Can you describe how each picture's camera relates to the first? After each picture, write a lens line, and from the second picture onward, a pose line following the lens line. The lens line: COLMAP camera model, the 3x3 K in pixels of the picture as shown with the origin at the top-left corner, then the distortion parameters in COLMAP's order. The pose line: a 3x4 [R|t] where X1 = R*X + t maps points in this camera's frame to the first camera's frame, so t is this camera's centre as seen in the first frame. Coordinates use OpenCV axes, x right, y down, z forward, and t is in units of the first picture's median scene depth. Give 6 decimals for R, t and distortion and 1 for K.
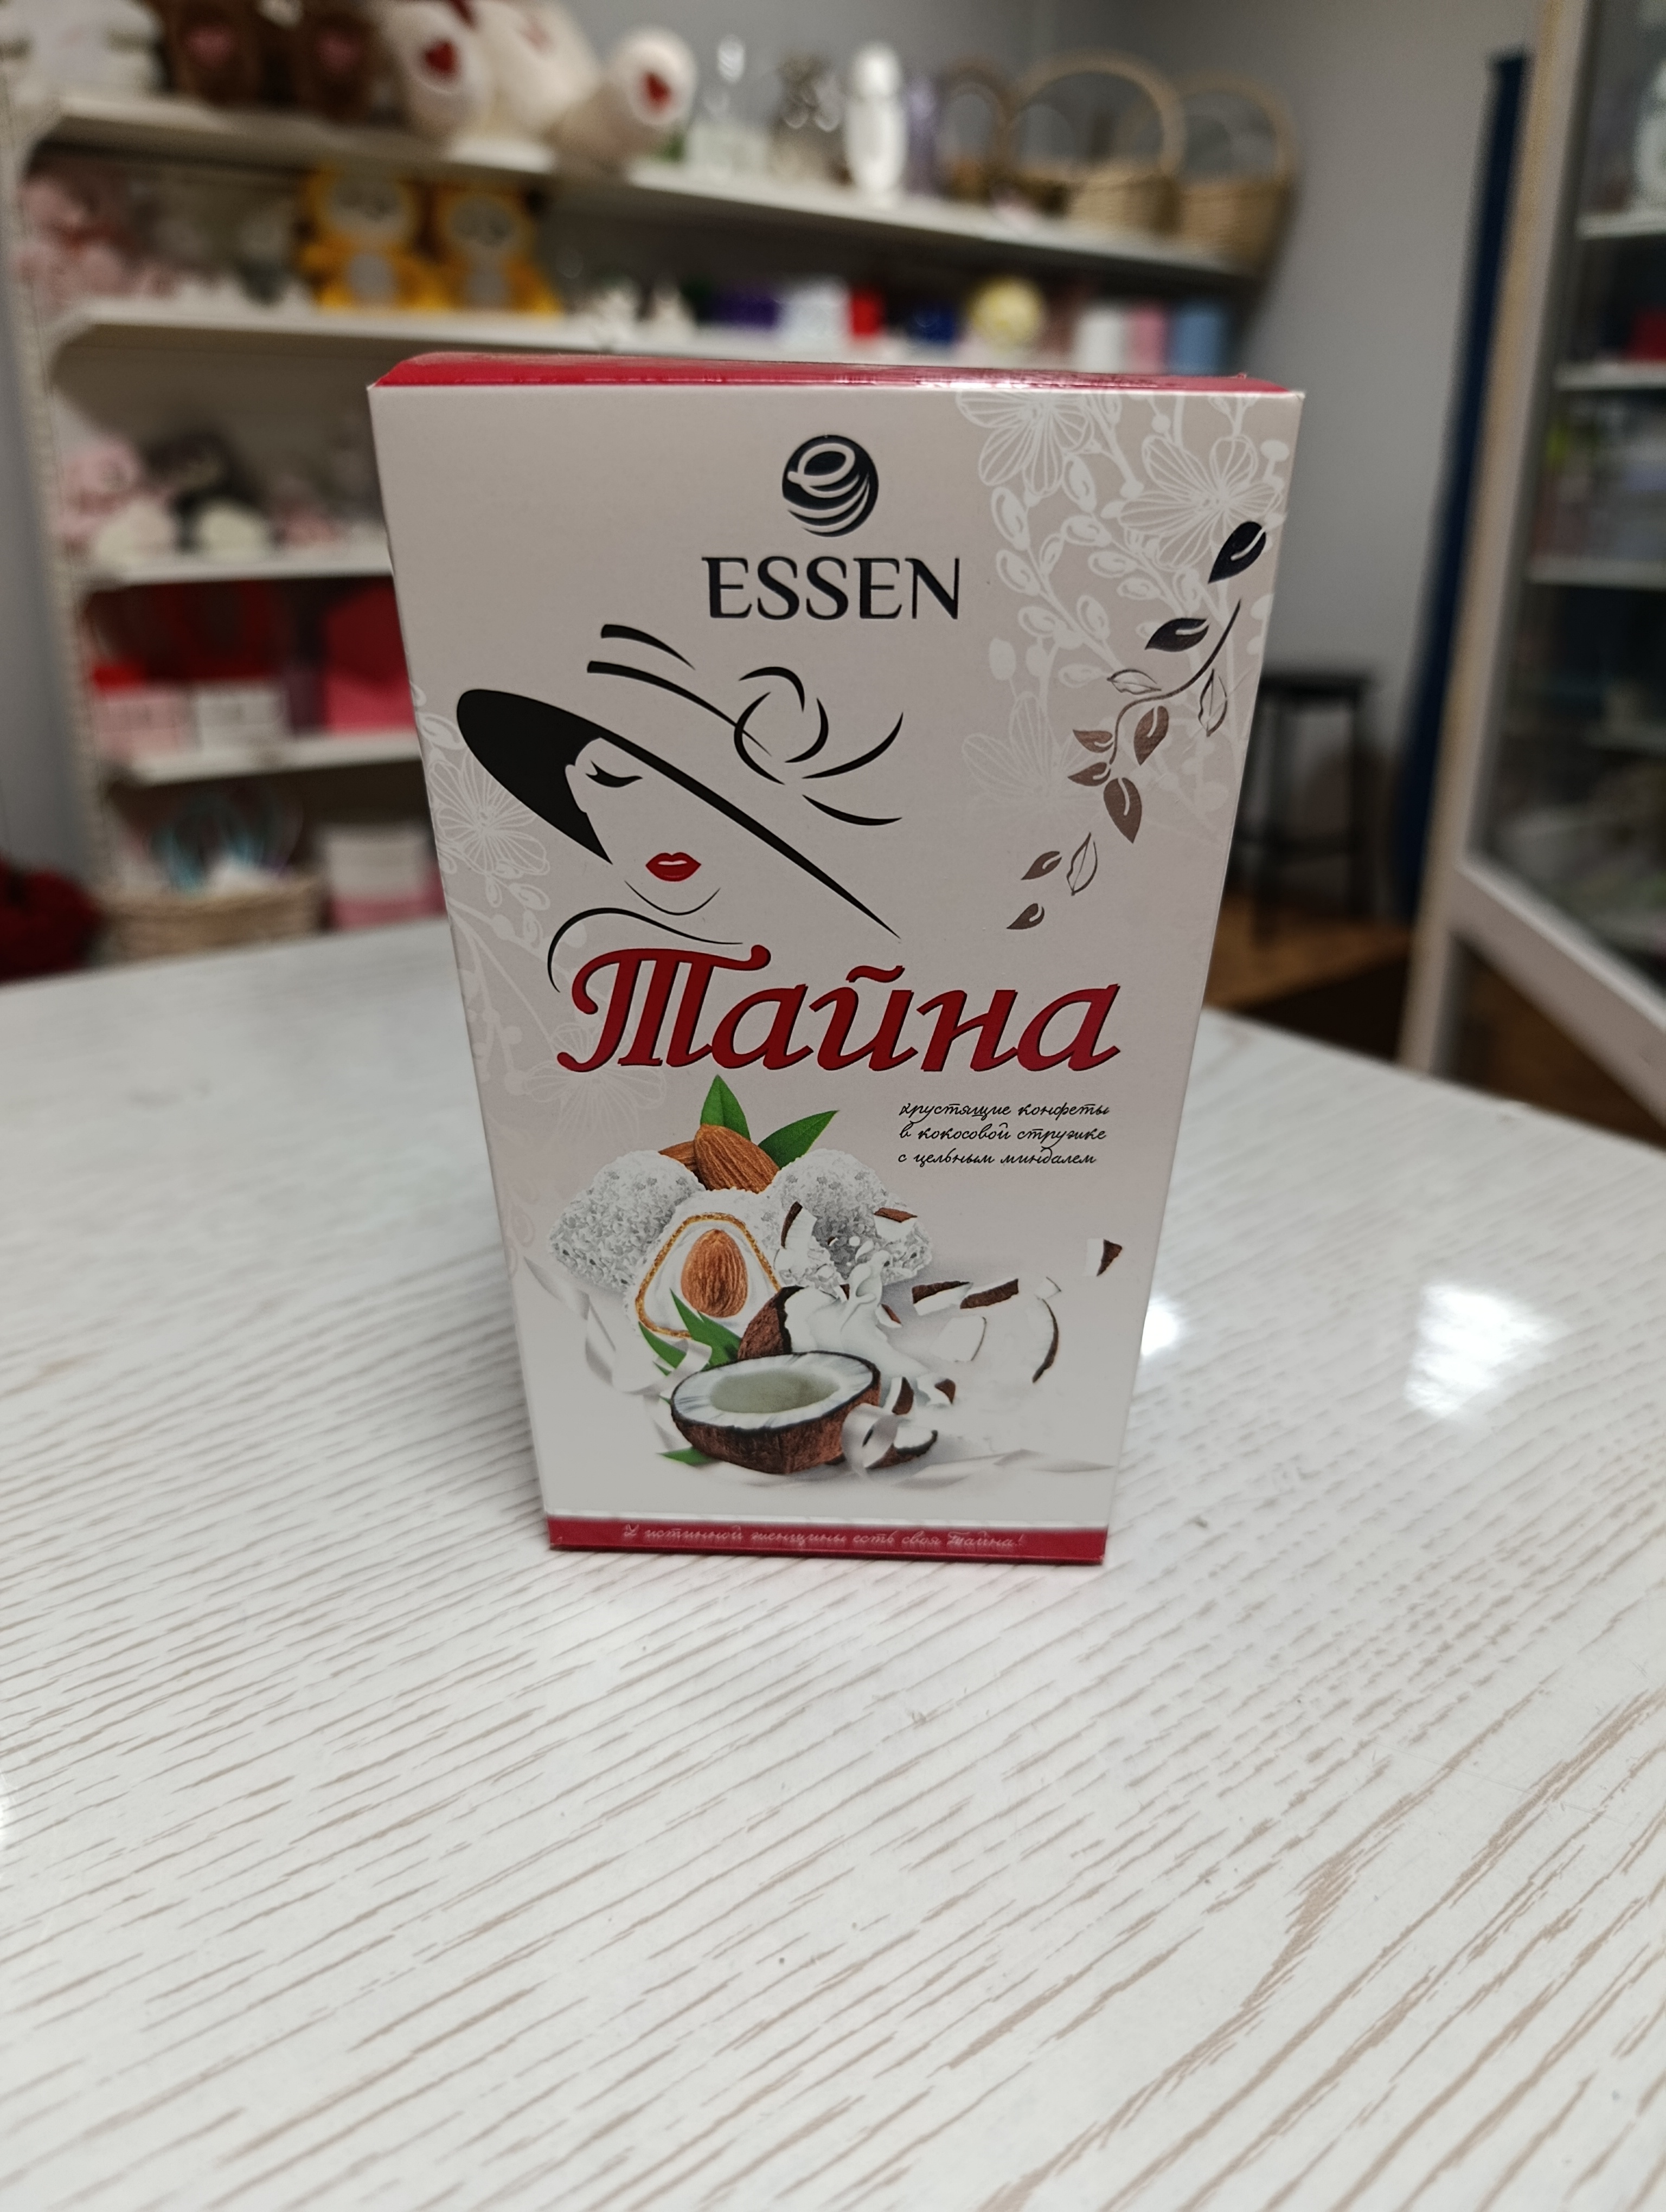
lens RADIAL K [[1546.9, 0, 832.5], [0, 1546.9, 1148.9], [0, 0, 1]] dist [-0.035153, -0.000862]
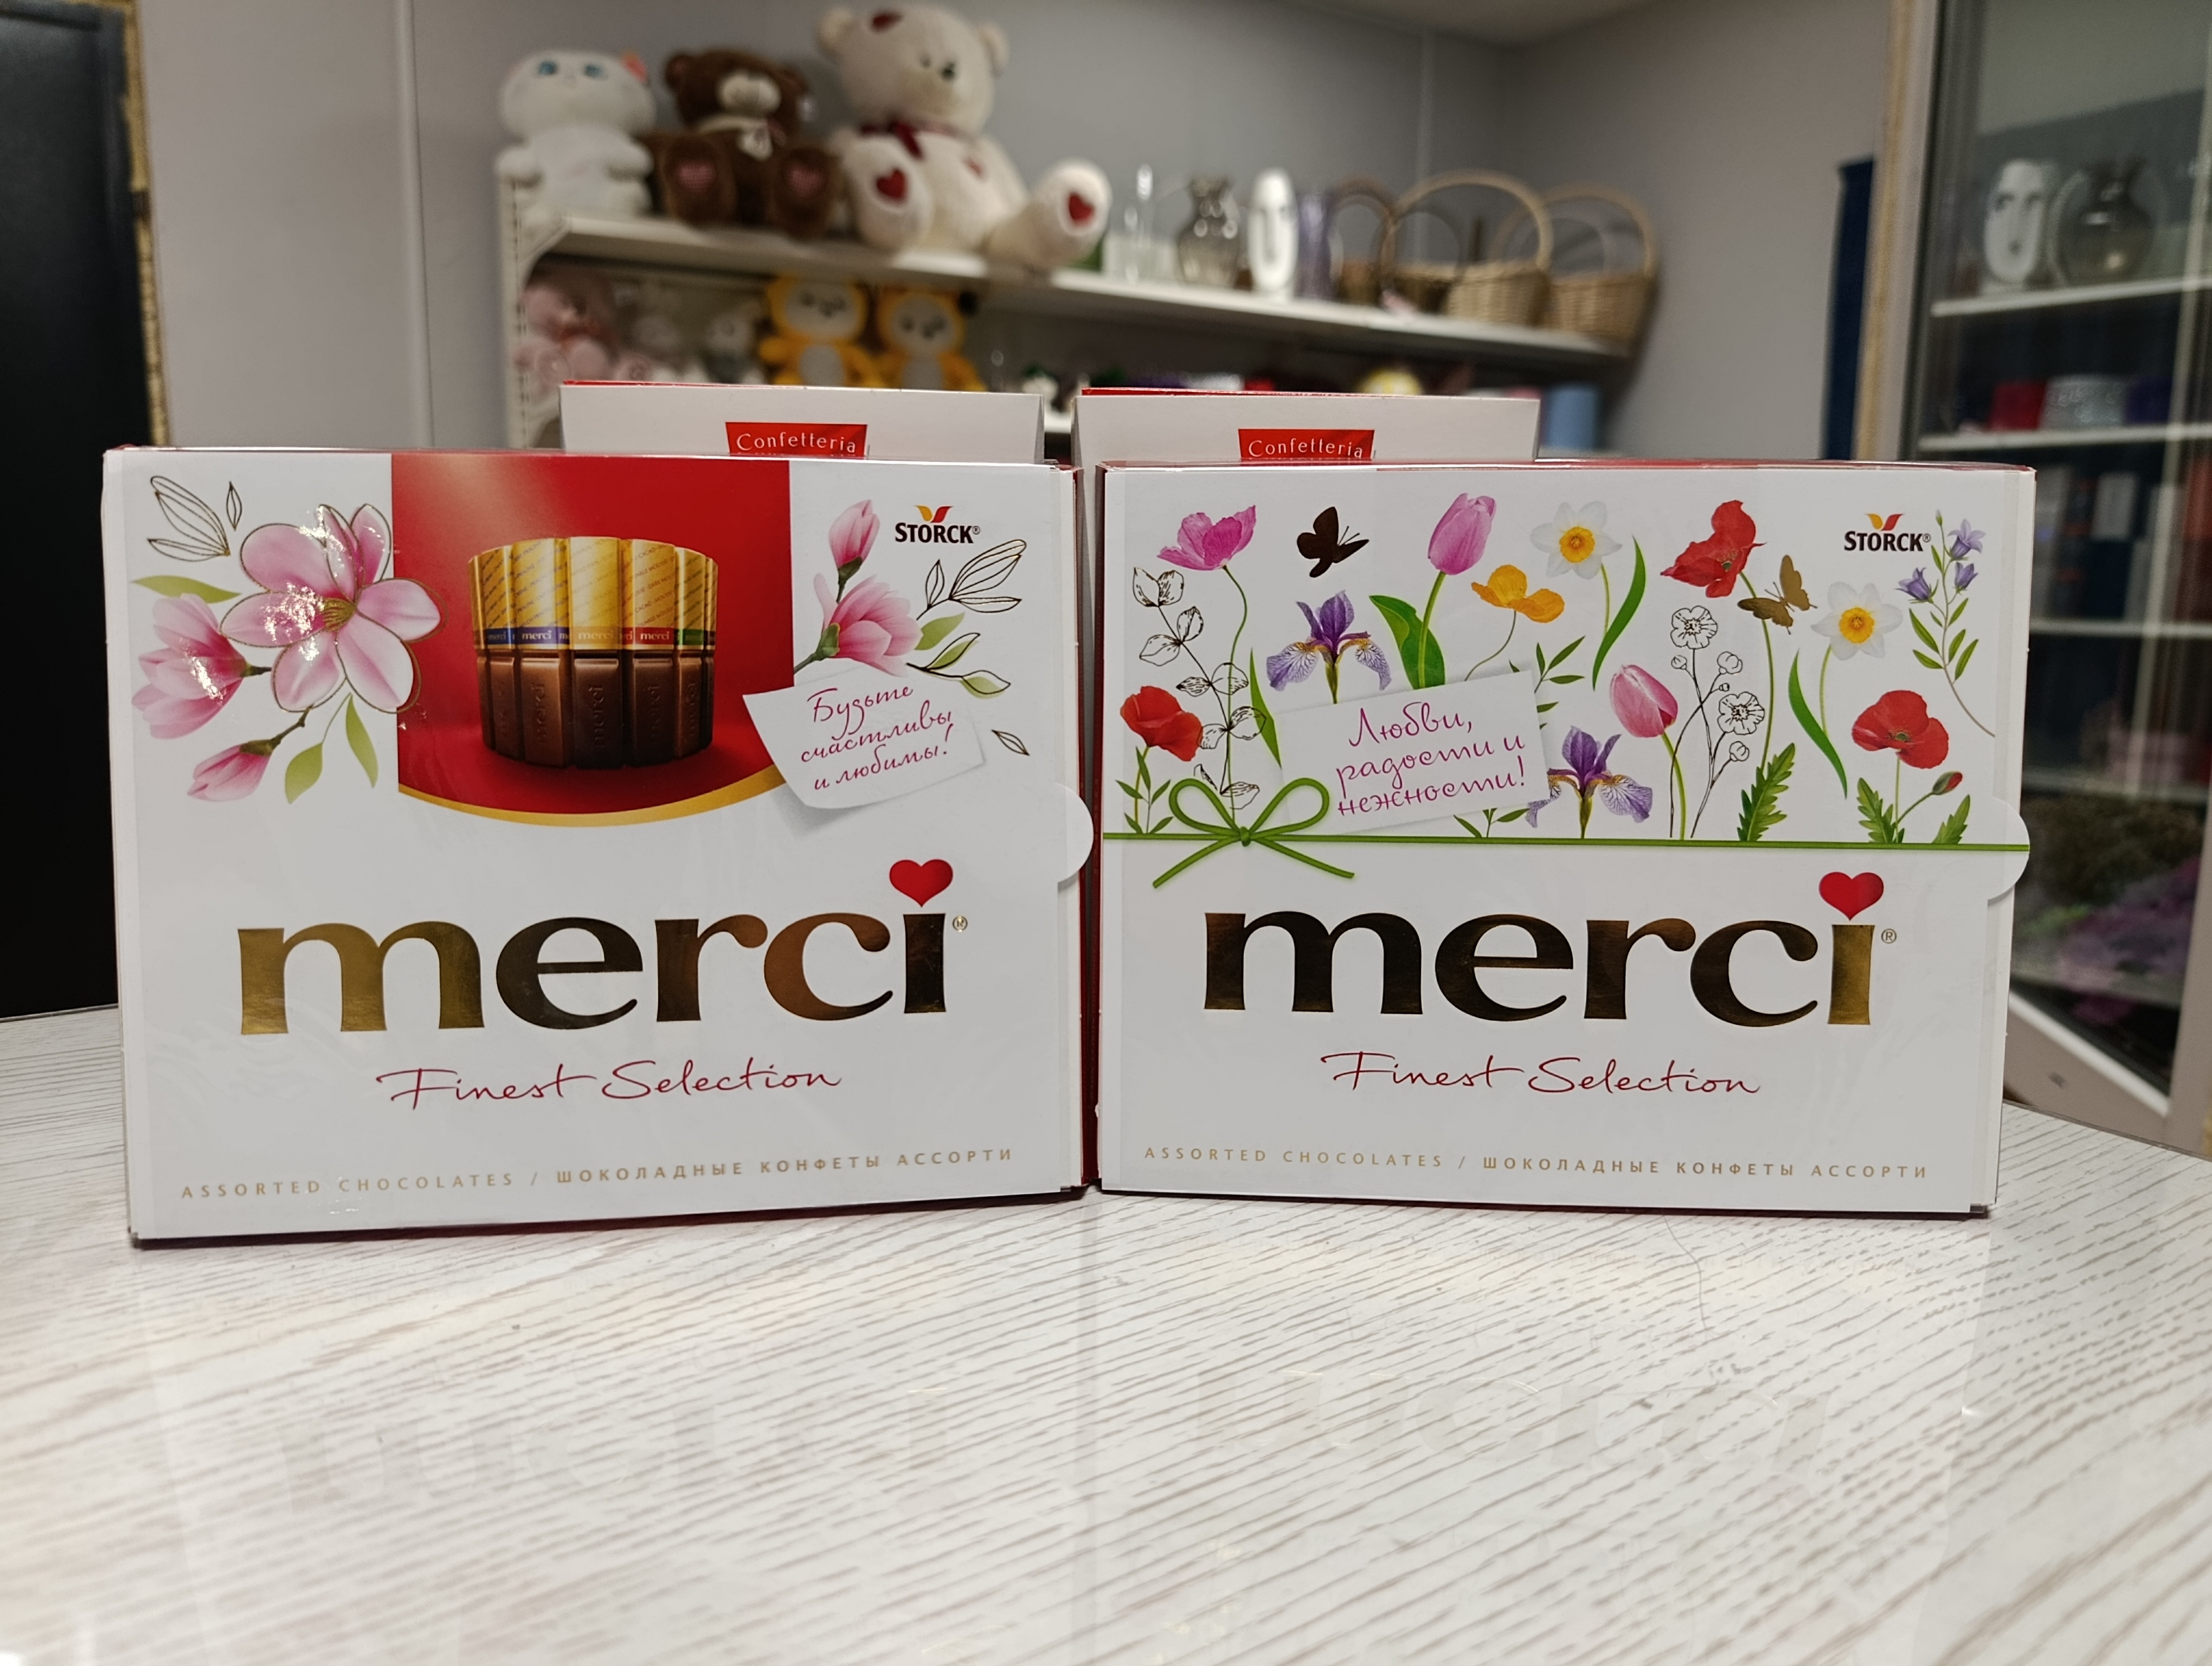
lens RADIAL K [[1546.9, 0, 1103.0], [0, 1546.9, 875.7], [0, 0, 1]] dist [-0.035153, -0.000862]
pose [[0.997155, 0.012959, -0.074259, -0.071151], [-0.027216, 0.980557, -0.194339, 0.094847], [0.070296, 0.195807, 0.978120, -0.174345]]
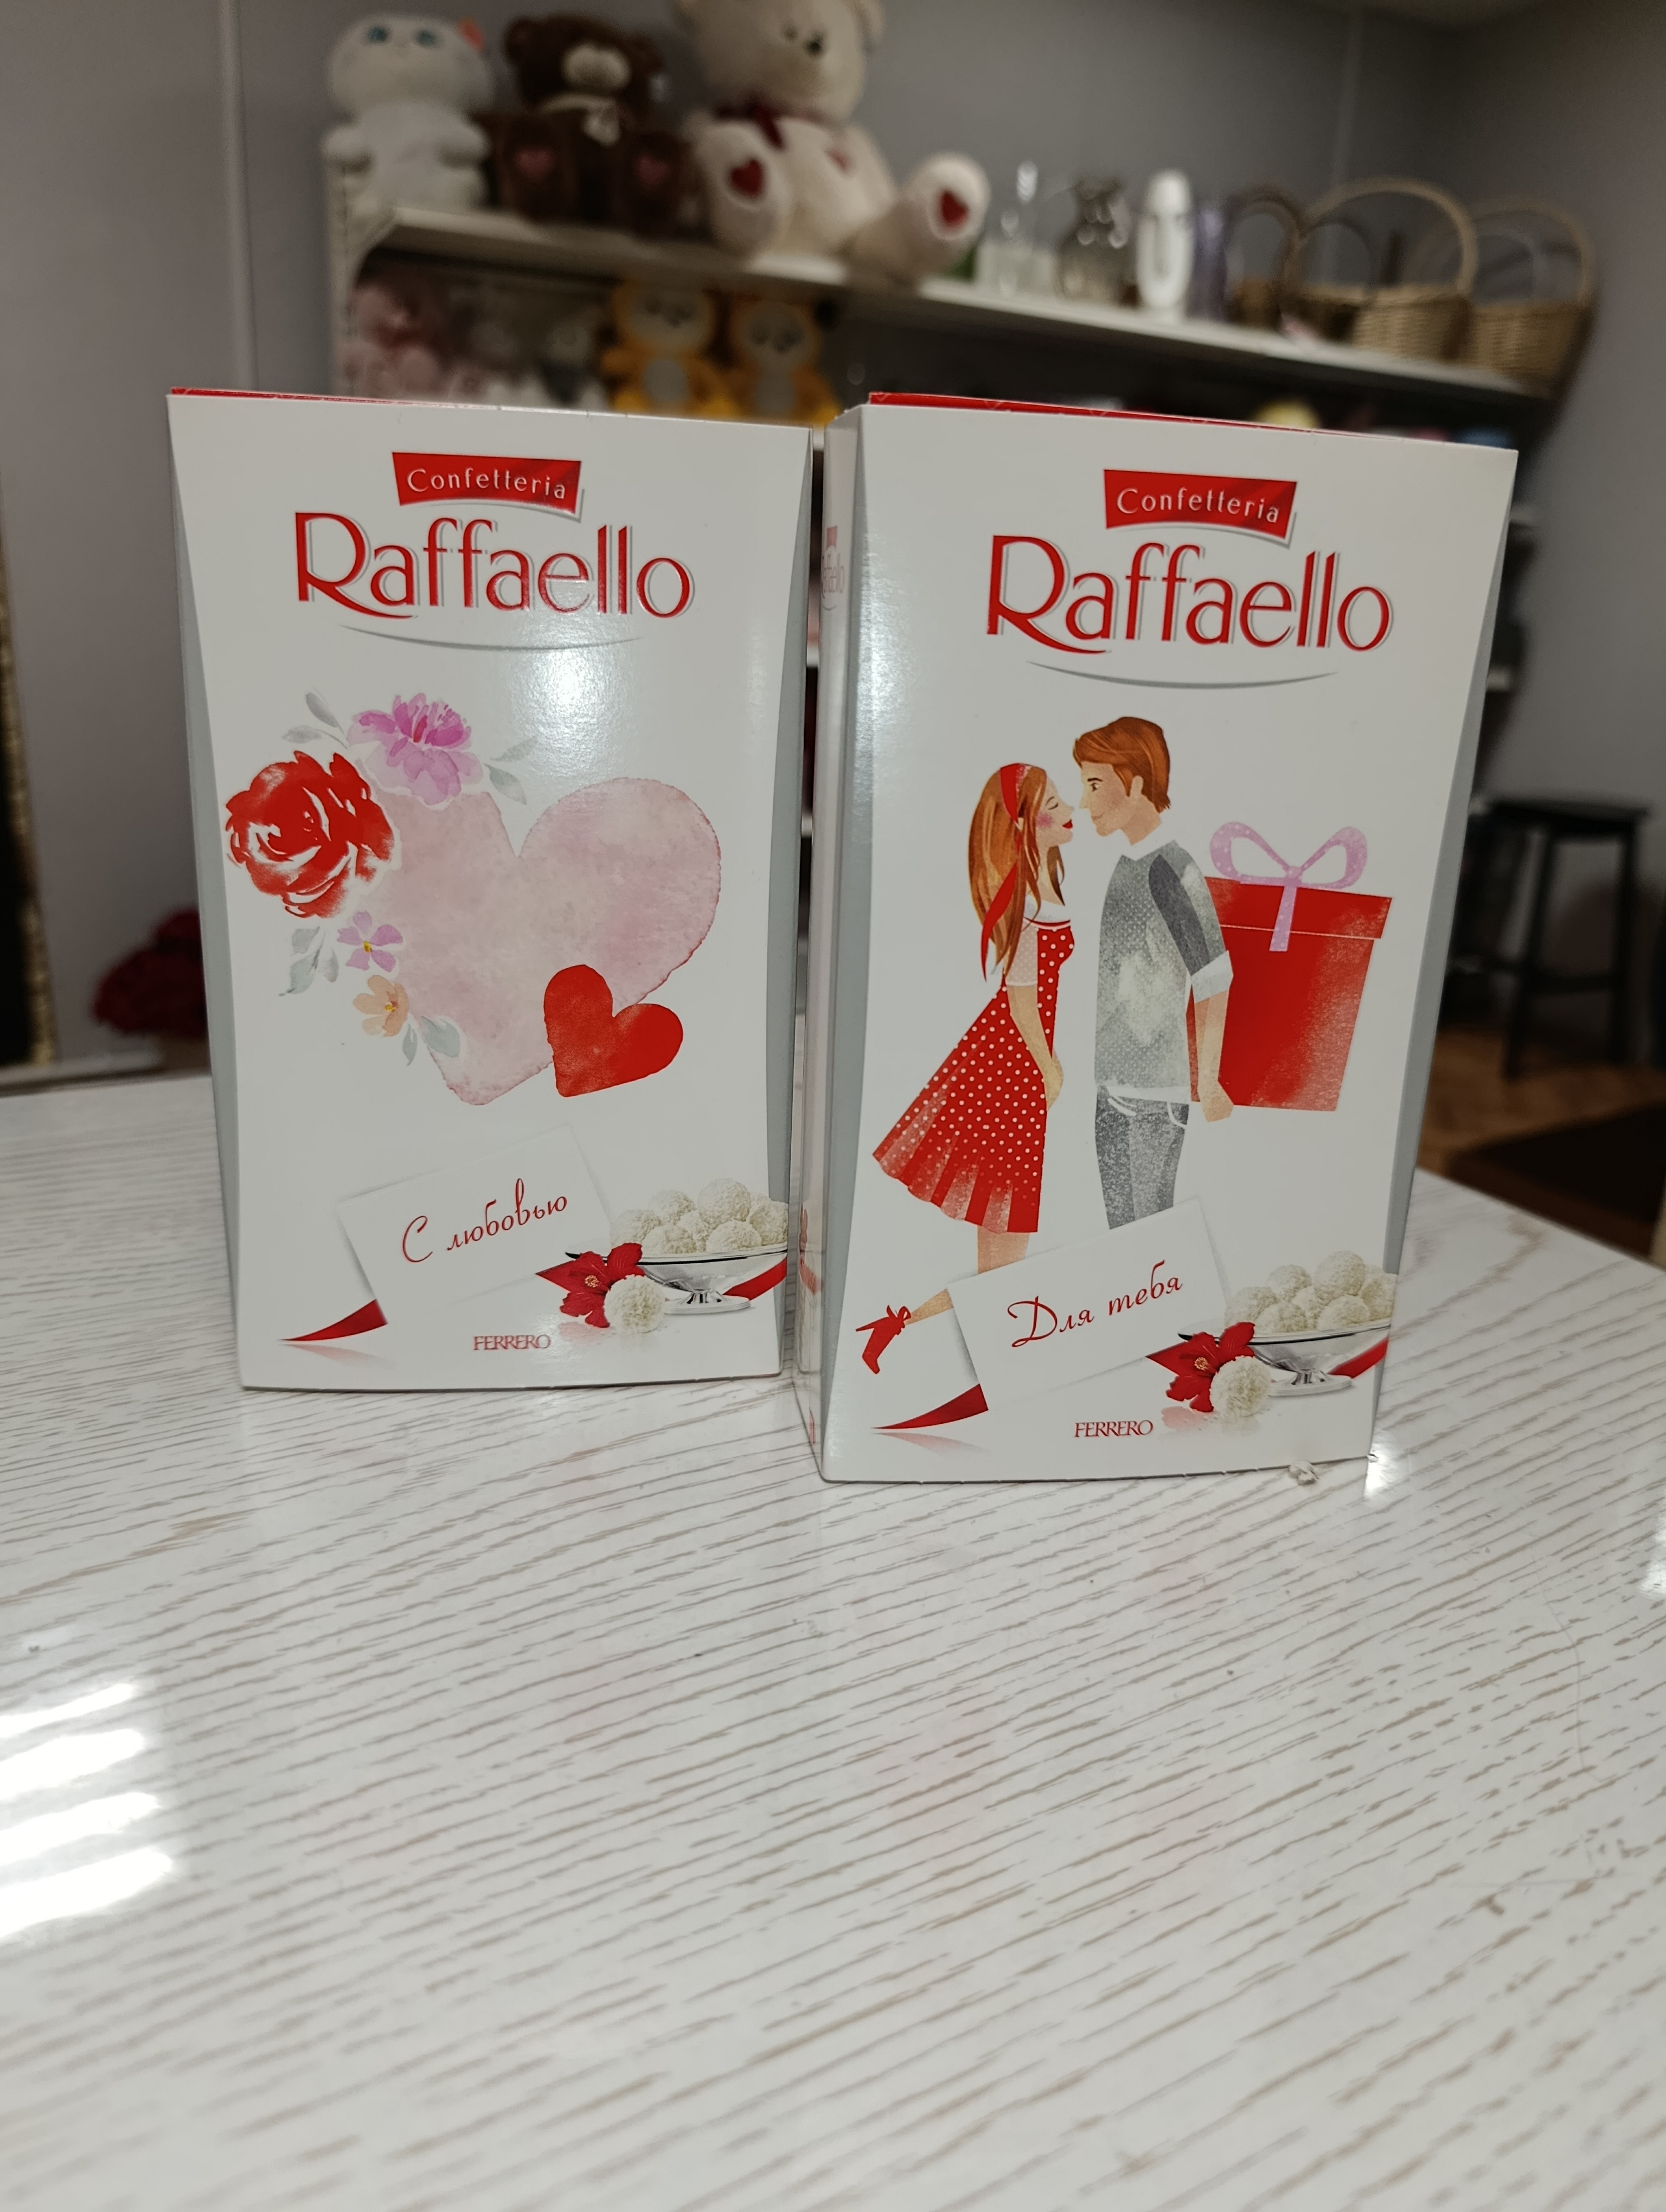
lens RADIAL K [[1546.9, 0, 846.1], [0, 1546.9, 1134.2], [0, 0, 1]] dist [-0.035153, -0.000862]
pose [[0.988218, 0.078592, -0.131330, -0.022208], [-0.086993, 0.994430, -0.059500, -0.080359], [0.125923, 0.070224, 0.989551, 0.143509]]
